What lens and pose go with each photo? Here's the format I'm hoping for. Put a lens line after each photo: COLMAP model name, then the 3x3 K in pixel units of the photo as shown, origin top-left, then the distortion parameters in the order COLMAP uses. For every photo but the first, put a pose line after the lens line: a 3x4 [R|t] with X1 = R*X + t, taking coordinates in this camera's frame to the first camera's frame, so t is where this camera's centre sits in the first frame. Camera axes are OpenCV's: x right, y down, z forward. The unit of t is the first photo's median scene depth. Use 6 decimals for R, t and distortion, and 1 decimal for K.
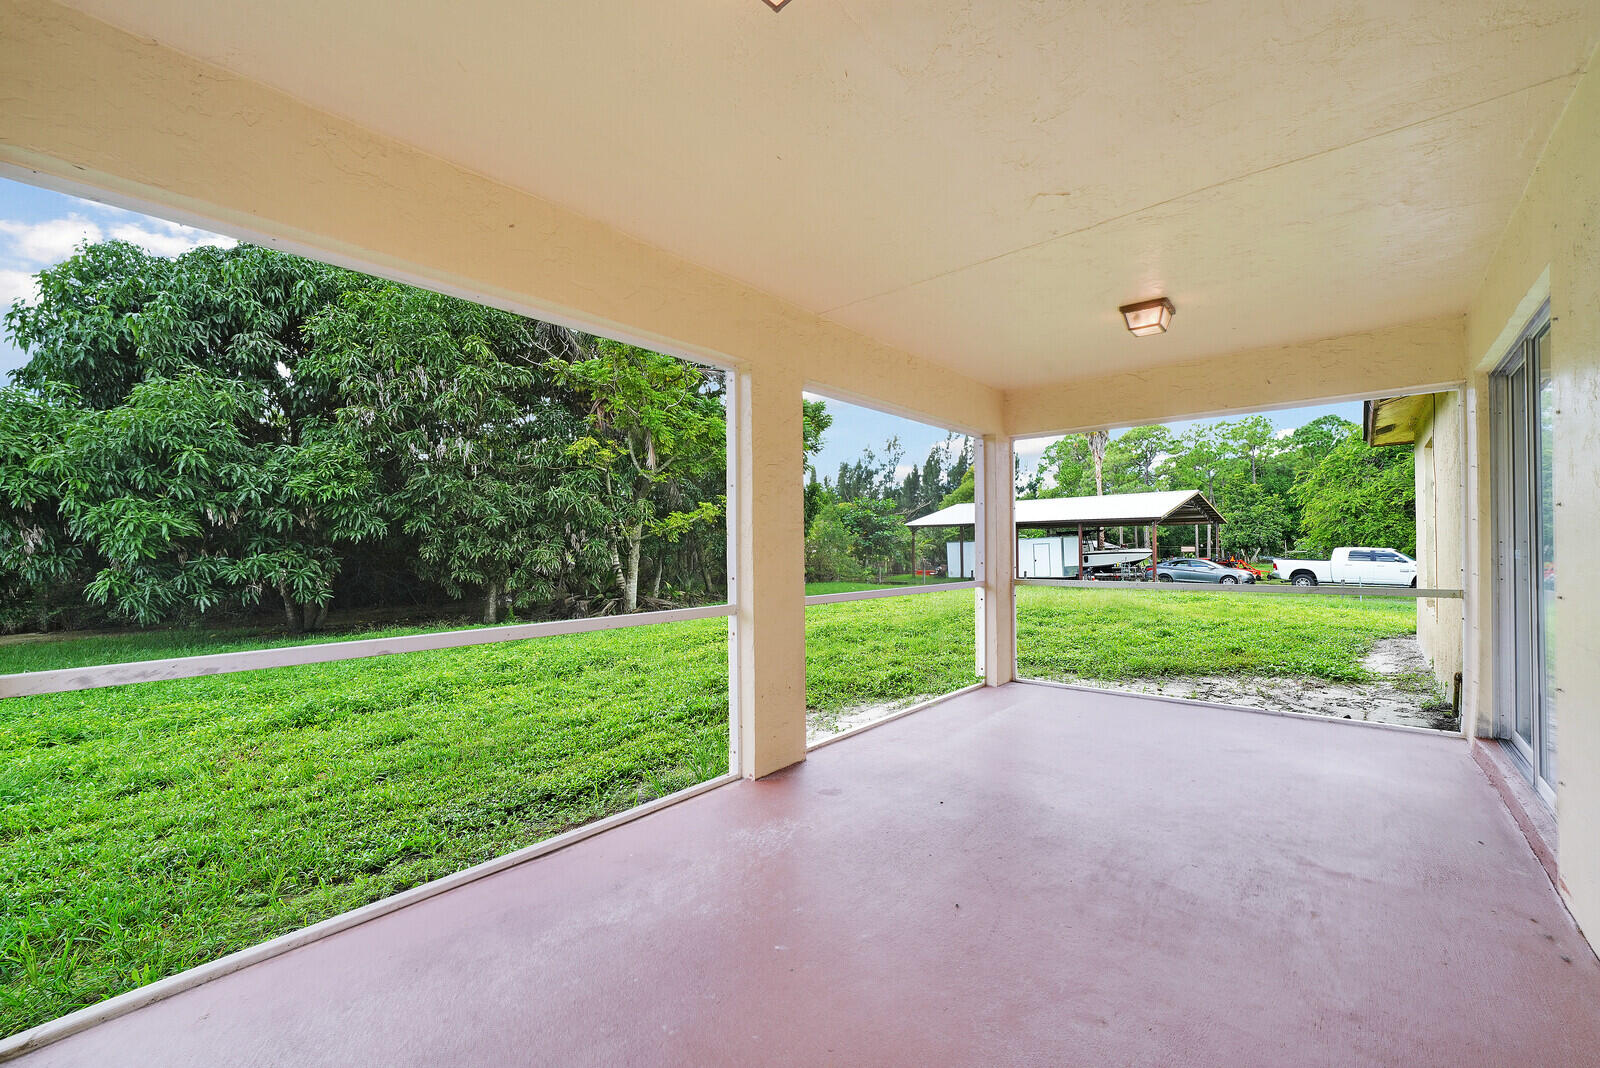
lens RADIAL K [[620.3, 0, 800.0], [0, 620.3, 534.0], [0, 0, 1]] dist [0.009529, 0.000235]
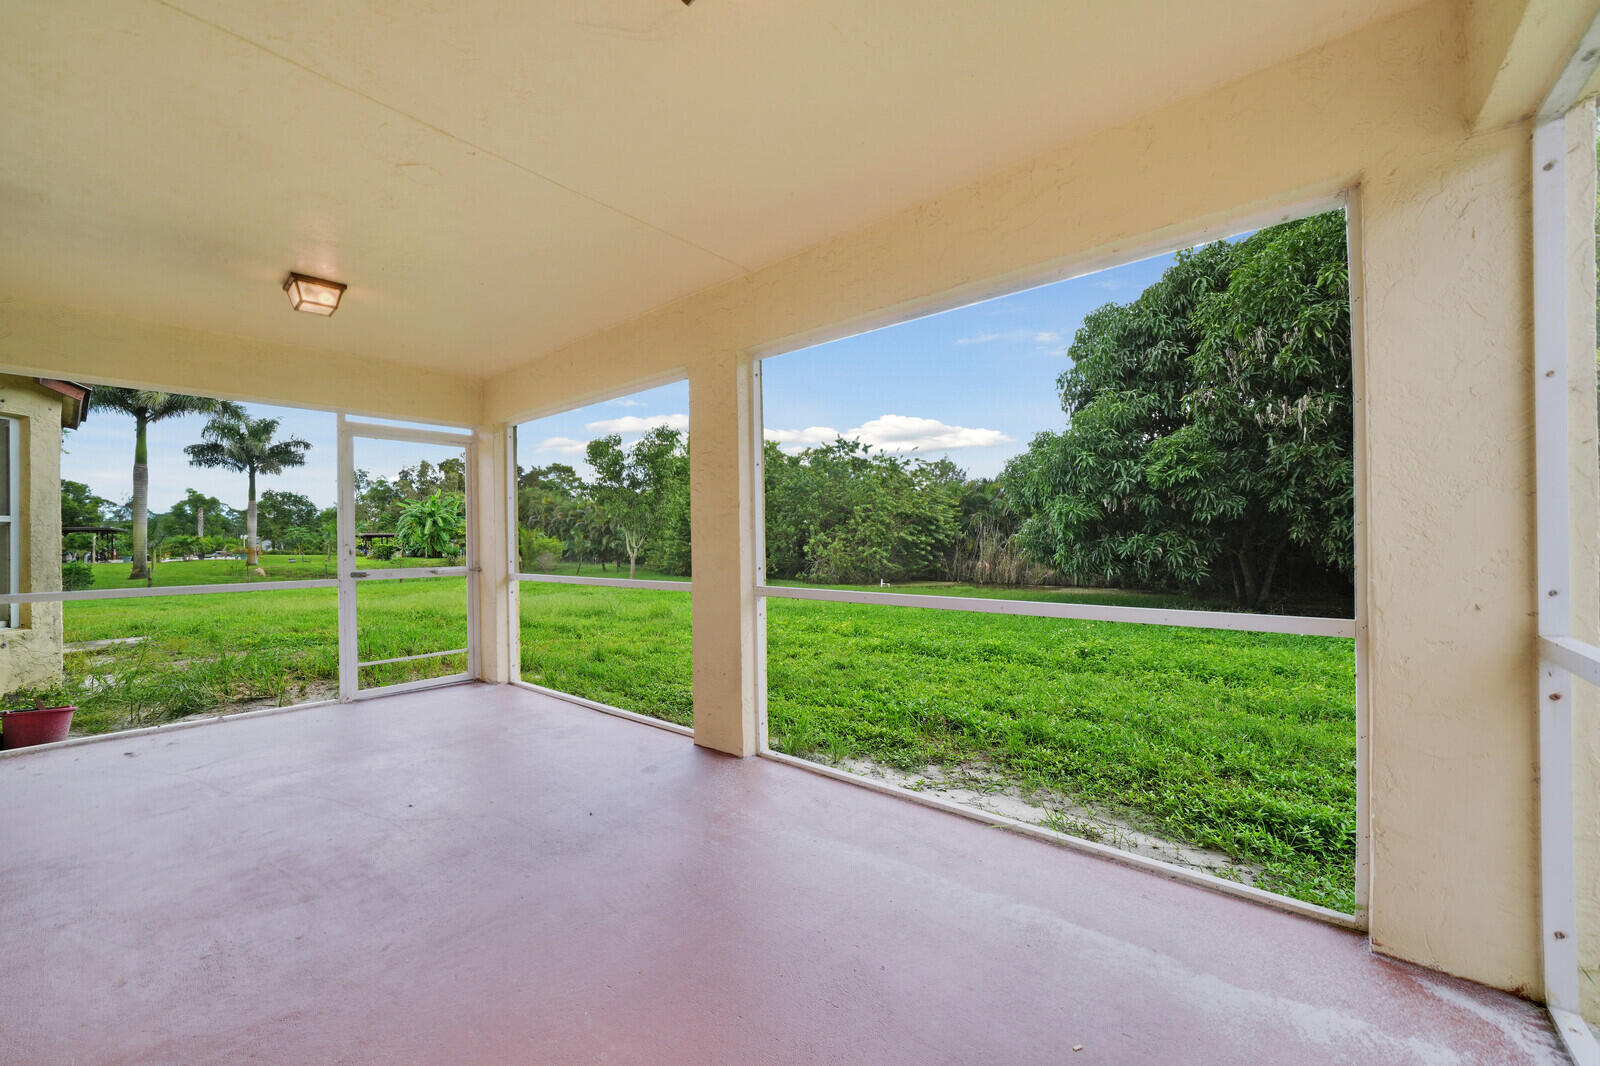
lens RADIAL K [[620.3, 0, 800.0], [0, 620.3, 533.0], [0, 0, 1]] dist [0.009529, 0.000235]
pose [[0.040039, -0.003047, -0.999193, 0.285192], [0.036311, 0.999339, -0.001592, 0.008191], [0.998538, -0.036218, 0.040123, 0.317312]]
